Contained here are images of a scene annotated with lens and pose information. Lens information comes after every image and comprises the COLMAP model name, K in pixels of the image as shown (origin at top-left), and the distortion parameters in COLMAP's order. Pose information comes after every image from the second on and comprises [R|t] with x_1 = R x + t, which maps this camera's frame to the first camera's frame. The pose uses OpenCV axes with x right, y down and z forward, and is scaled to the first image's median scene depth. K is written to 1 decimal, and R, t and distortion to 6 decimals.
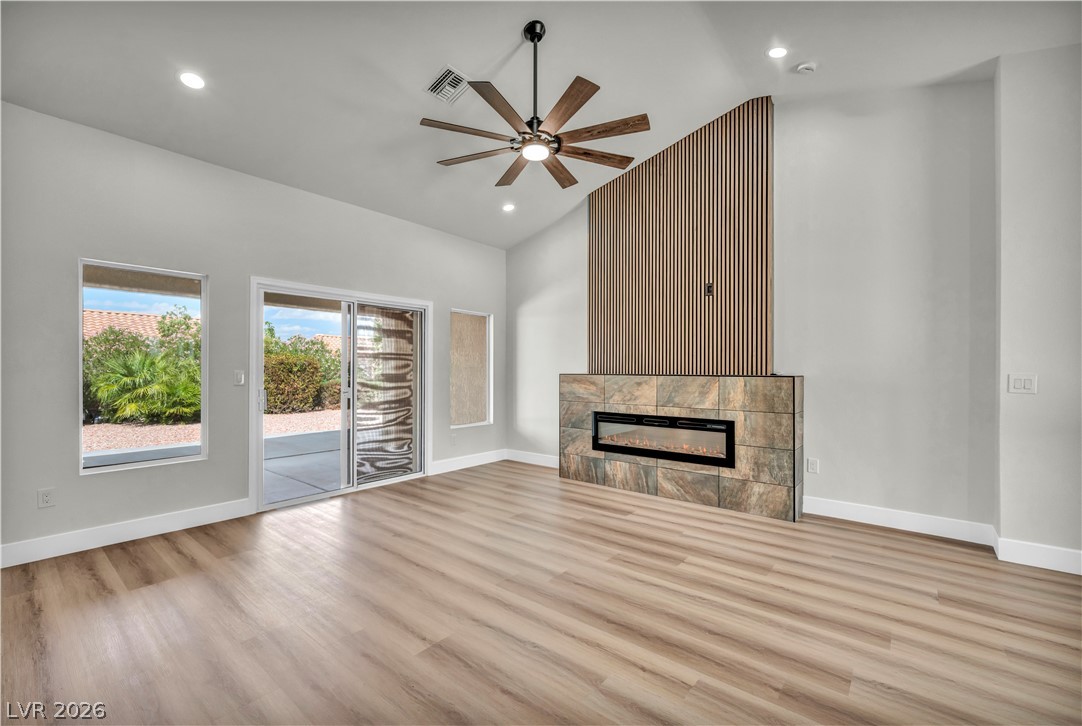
lens RADIAL K [[452.3, 0, 532.9], [0, 452.3, 372.0], [0, 0, 1]] dist [-0.002268, -0.000789]
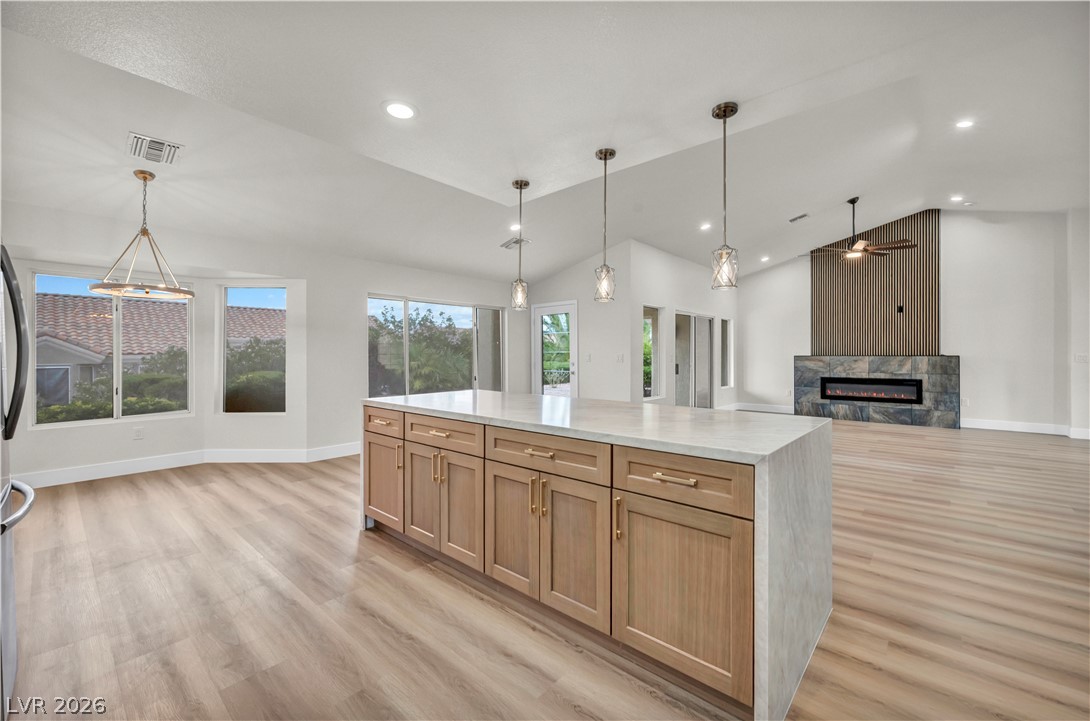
lens RADIAL K [[439.6, 0, 544.1], [0, 439.6, 358.0], [0, 0, 1]] dist [-0.003169, 0.000522]
pose [[0.999461, -0.002515, -0.032726, -1.059586], [0.002513, 0.999997, -0.000091, 0.013328], [0.032726, 0.000009, 0.999464, -0.882871]]
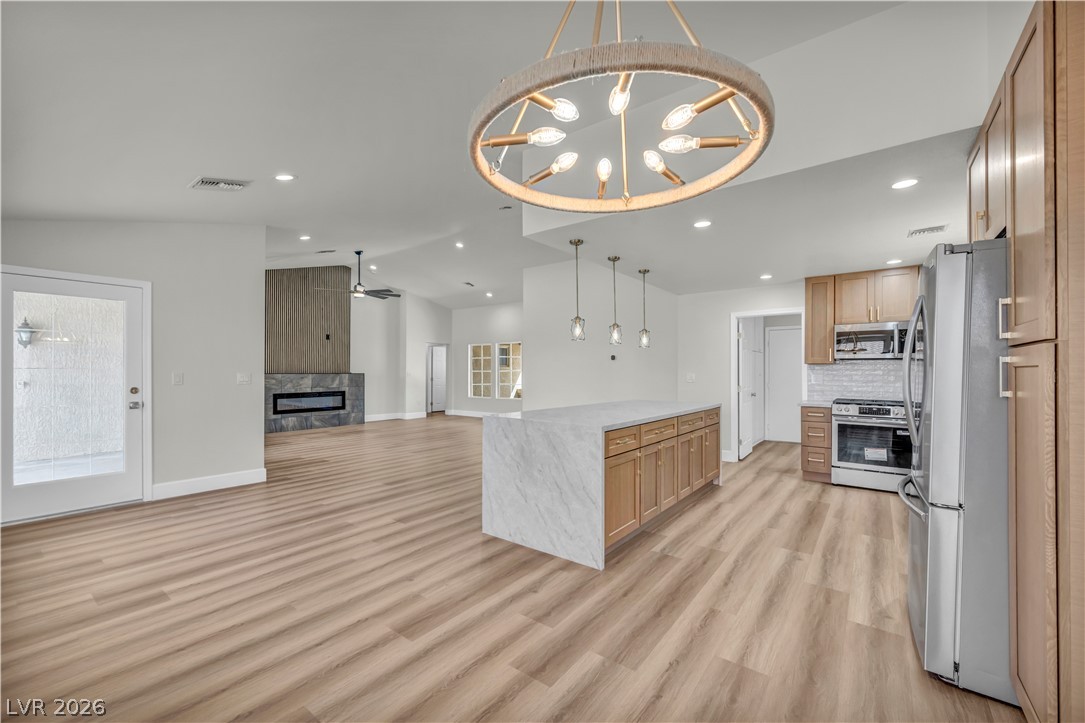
lens RADIAL K [[443.2, 0, 551.8], [0, 443.2, 365.9], [0, 0, 1]] dist [0.002439, -0.000988]
pose [[-0.055722, 0.012231, 0.998371, -2.072637], [0.003417, 0.999921, -0.012060, 0.000345], [-0.998441, 0.002739, -0.055759, -0.033527]]
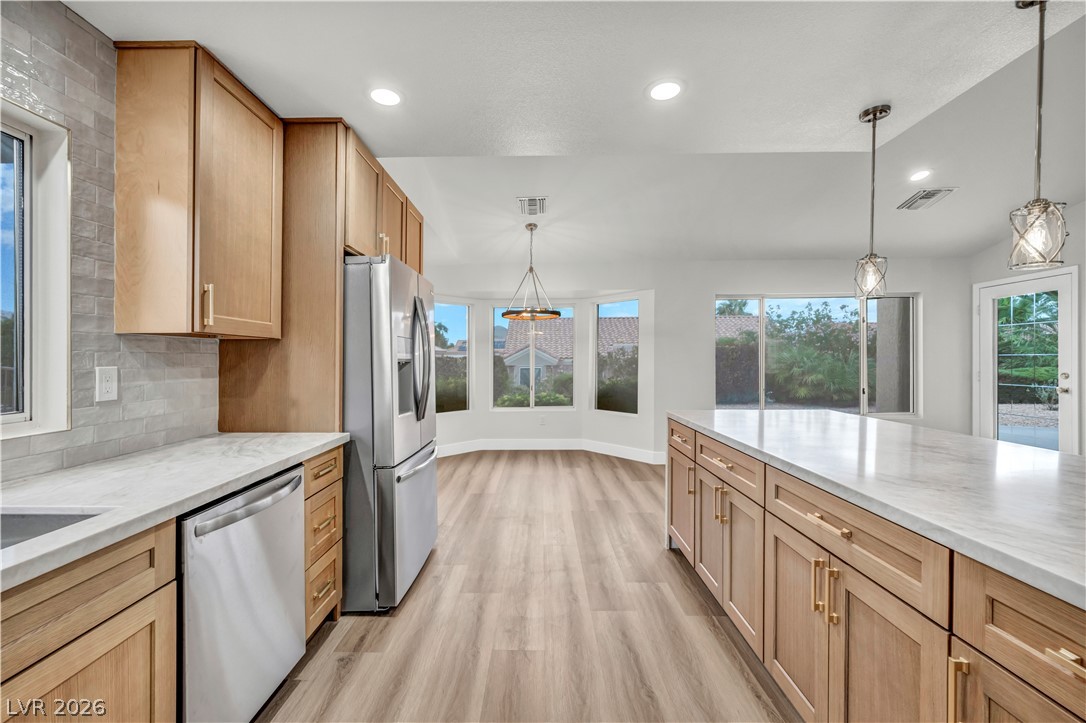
lens RADIAL K [[443.7, 0, 532.8], [0, 443.7, 362.3], [0, 0, 1]] dist [0.002439, -0.000988]
pose [[0.619759, 0.000060, -0.784792, -0.965023], [0.002713, 0.999994, 0.002219, 0.001932], [0.784788, -0.003504, 0.619755, -0.761317]]
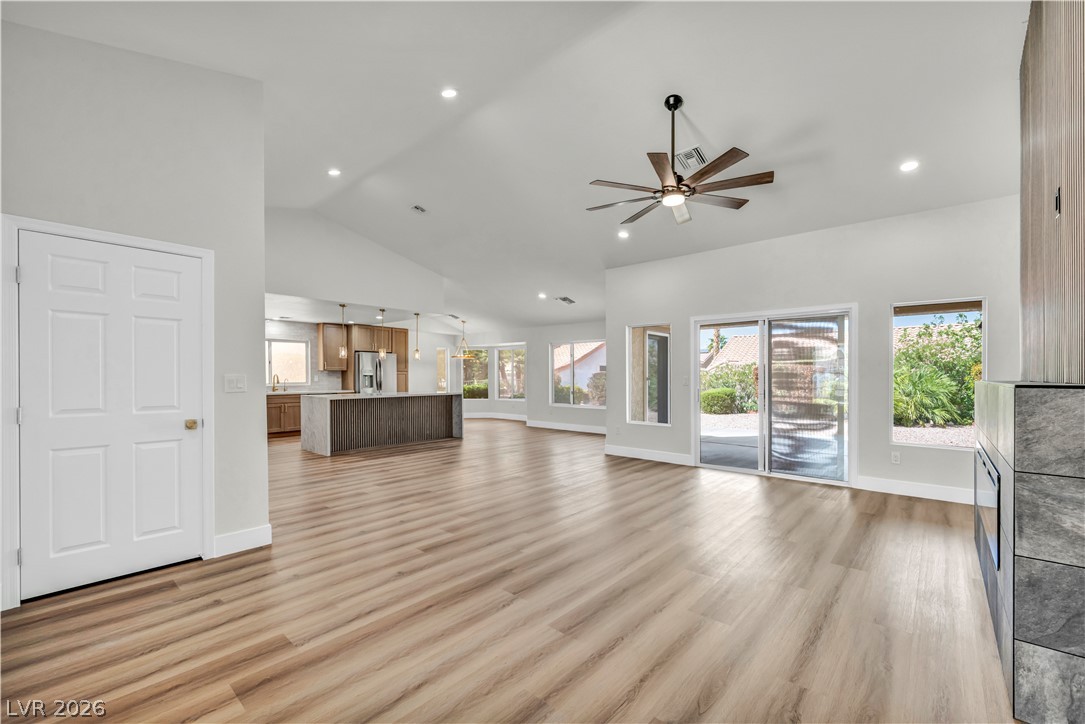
lens RADIAL K [[443.2, 0, 548.8], [0, 443.2, 381.2], [0, 0, 1]] dist [0.002439, -0.000988]
pose [[-0.015506, 0.011382, -0.999815, 0.898342], [-0.005140, 0.999921, 0.011463, 0.001733], [0.999867, 0.005317, -0.015446, 0.488248]]
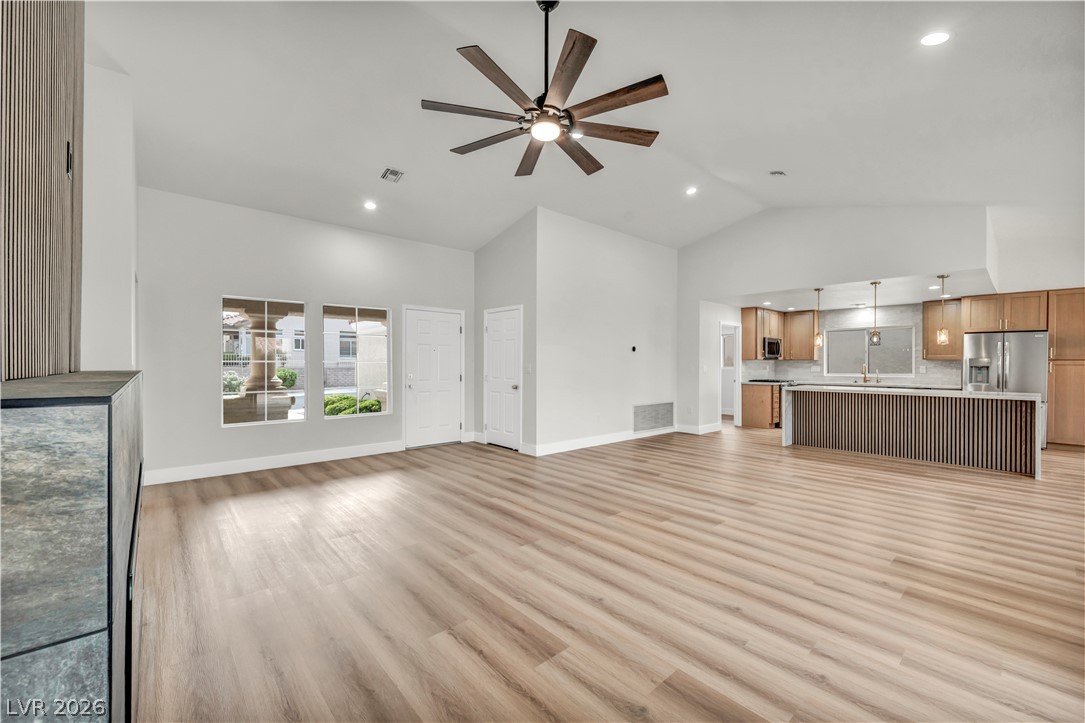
lens RADIAL K [[443.2, 0, 532.6], [0, 443.2, 361.4], [0, 0, 1]] dist [0.002439, -0.000988]
pose [[-0.988001, -0.006708, 0.154299, -0.080921], [-0.006449, 0.999977, 0.002179, -0.010158], [-0.154310, 0.001158, -0.988022, 1.397159]]
